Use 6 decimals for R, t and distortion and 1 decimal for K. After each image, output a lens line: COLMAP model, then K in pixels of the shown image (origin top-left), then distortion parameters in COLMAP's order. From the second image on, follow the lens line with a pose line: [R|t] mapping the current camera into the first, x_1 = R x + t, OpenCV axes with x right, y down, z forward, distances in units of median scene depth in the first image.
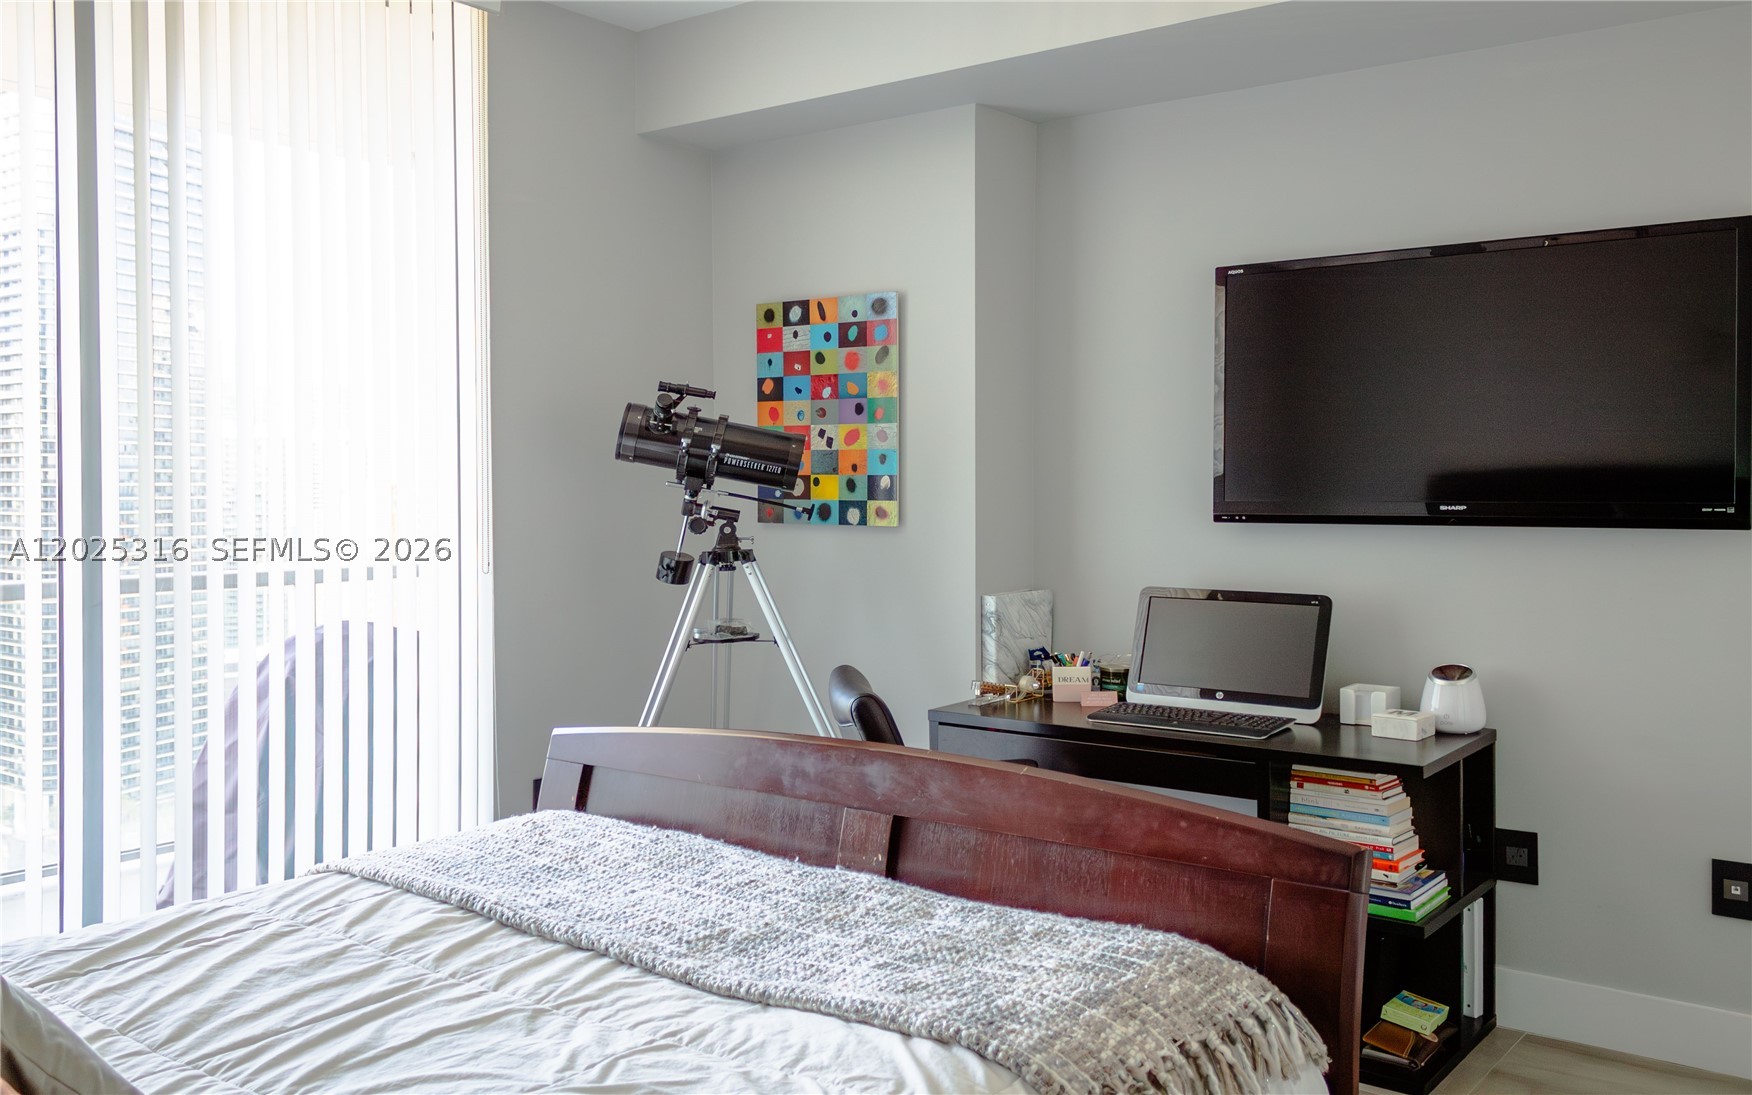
lens RADIAL K [[1543.9, 0, 865.8], [0, 1543.9, 518.4], [0, 0, 1]] dist [0.063835, -0.071708]
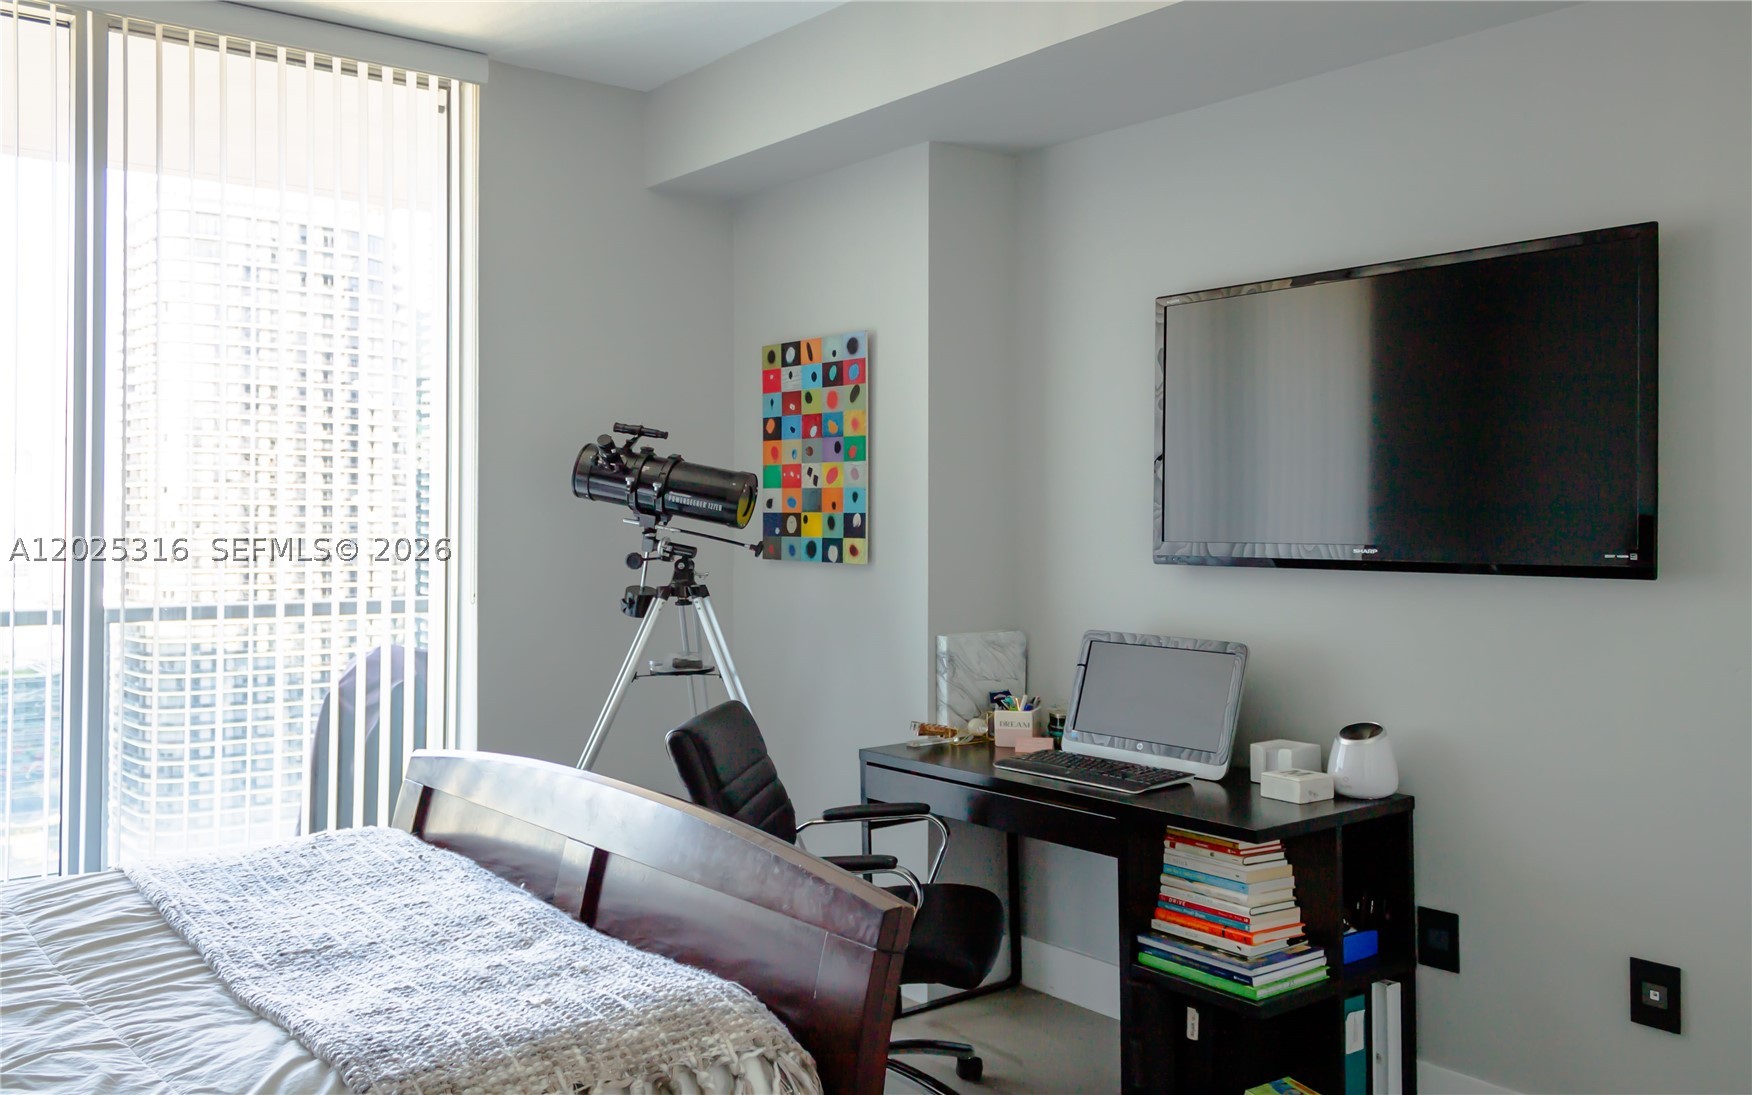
lens RADIAL K [[1528.4, 0, 852.6], [0, 1528.4, 507.4], [0, 0, 1]] dist [0.036983, -0.017731]
pose [[0.966917, 0.002741, -0.255075, 0.277384], [-0.010853, 0.999479, -0.030397, -0.001527], [0.254859, 0.032160, 0.966443, 0.041120]]
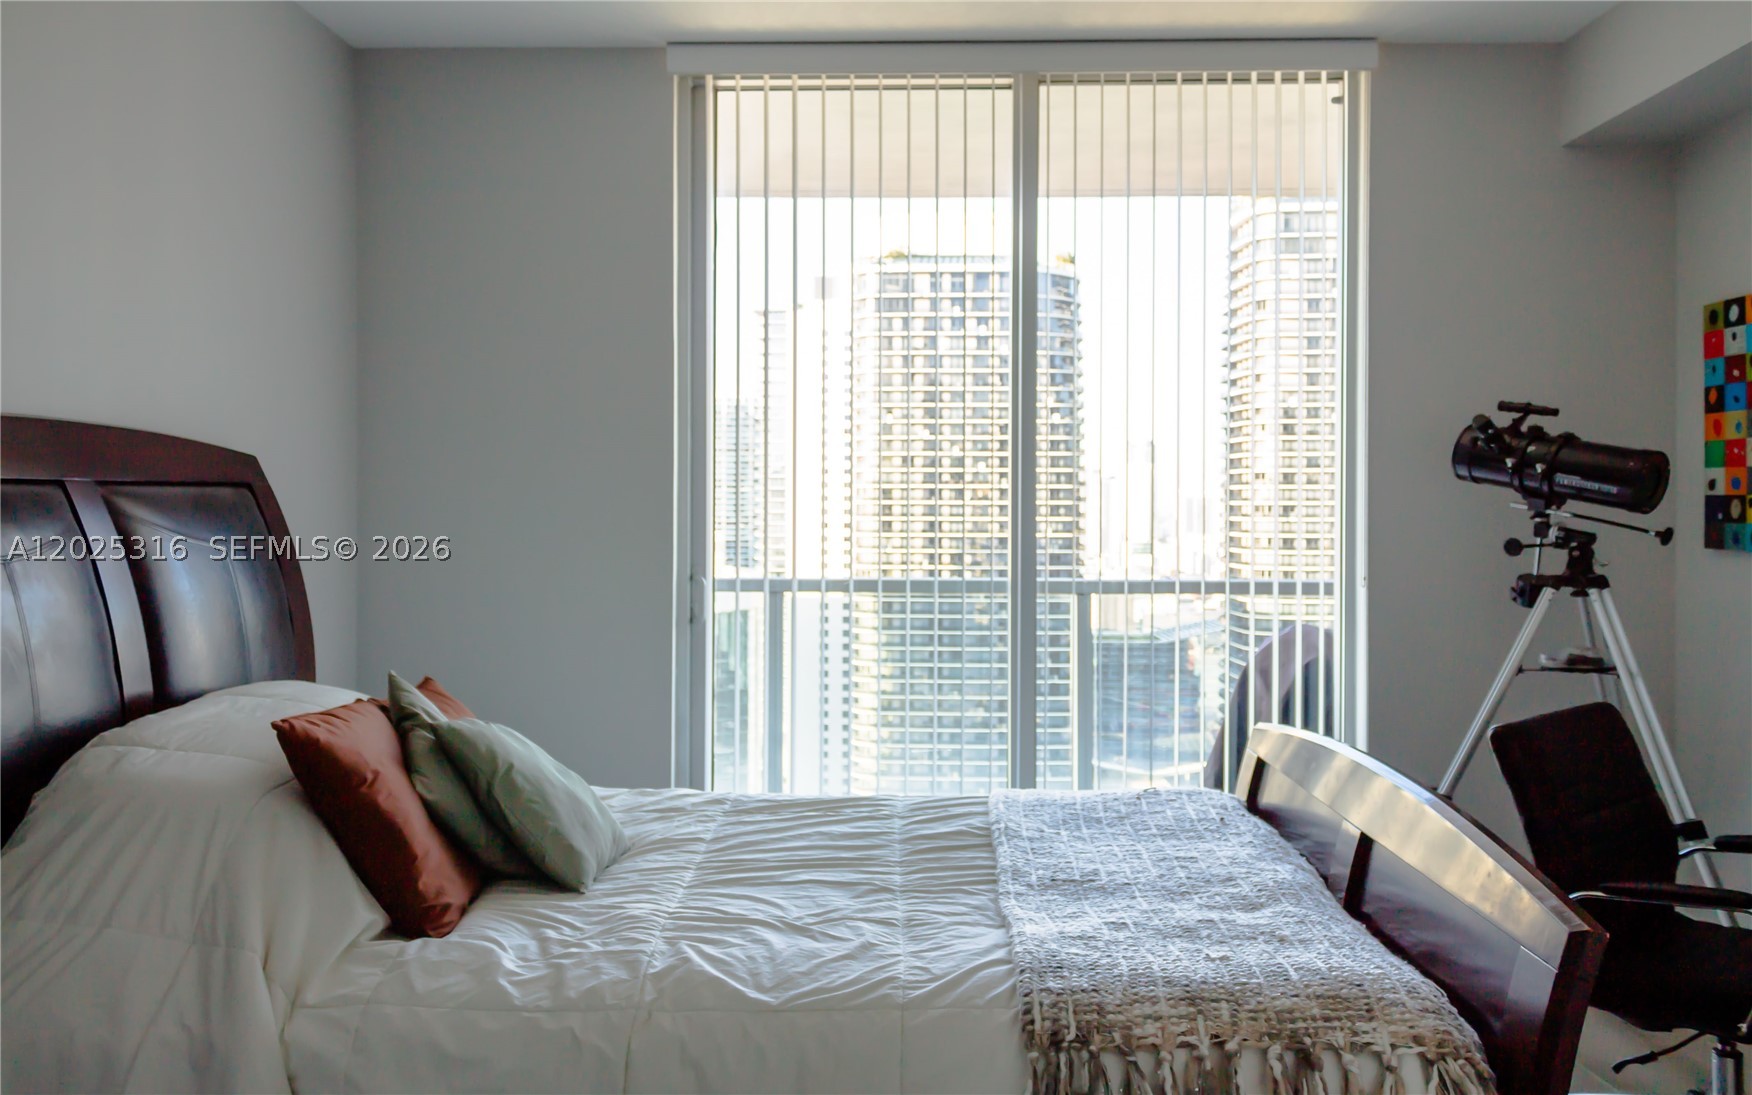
lens RADIAL K [[1509.0, 0, 840.6], [0, 1509.0, 504.9], [0, 0, 1]] dist [0.054197, -0.093849]
pose [[0.588499, 0.004569, -0.808485, 0.393798], [-0.021766, 0.999711, -0.010194, -0.002841], [0.808205, 0.023596, 0.588428, 0.083919]]
